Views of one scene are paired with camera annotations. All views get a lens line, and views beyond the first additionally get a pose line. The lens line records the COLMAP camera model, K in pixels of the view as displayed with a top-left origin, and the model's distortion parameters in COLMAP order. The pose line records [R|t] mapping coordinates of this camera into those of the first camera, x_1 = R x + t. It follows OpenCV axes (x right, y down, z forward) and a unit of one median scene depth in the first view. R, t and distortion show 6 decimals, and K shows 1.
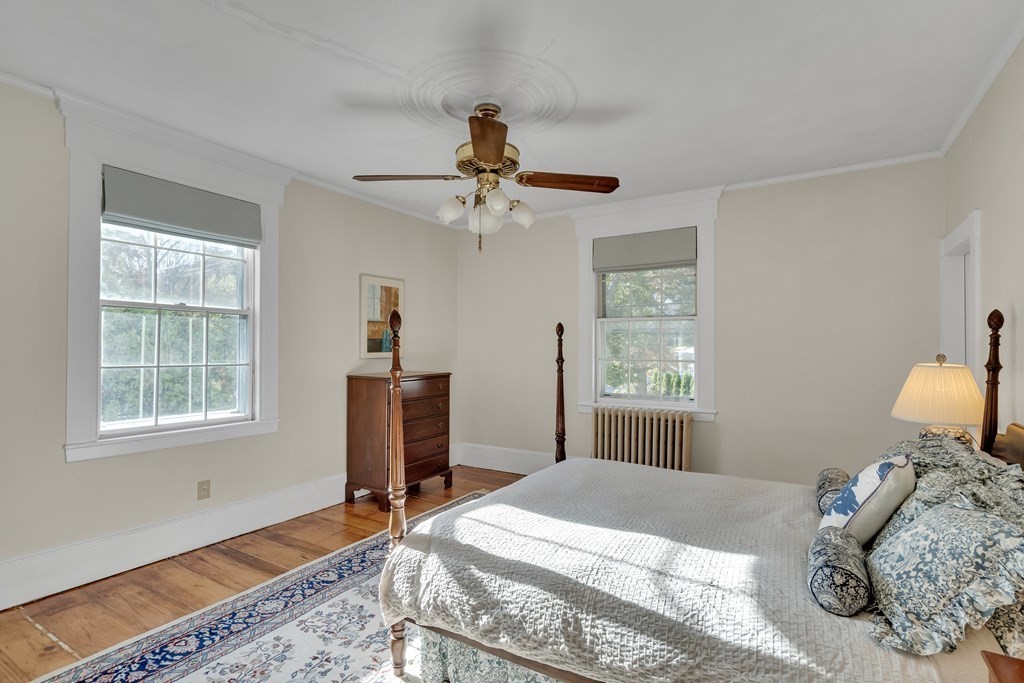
lens RADIAL K [[499.8, 0, 506.4], [0, 499.8, 344.8], [0, 0, 1]] dist [0.000492, 0.000477]
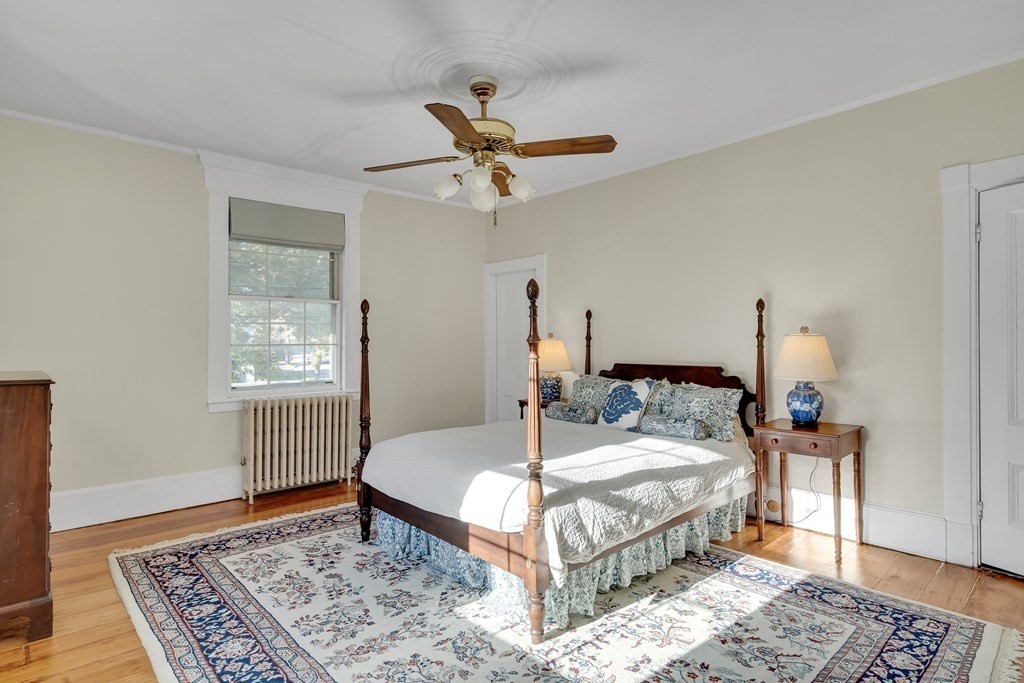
lens RADIAL K [[550.8, 0, 506.1], [0, 550.8, 340.1], [0, 0, 1]] dist [-0.003840, -0.000074]
pose [[0.267979, 0.006172, 0.963405, -1.485781], [-0.003967, 0.999978, -0.005303, 0.066920], [-0.963417, -0.002400, 0.267997, 0.877208]]
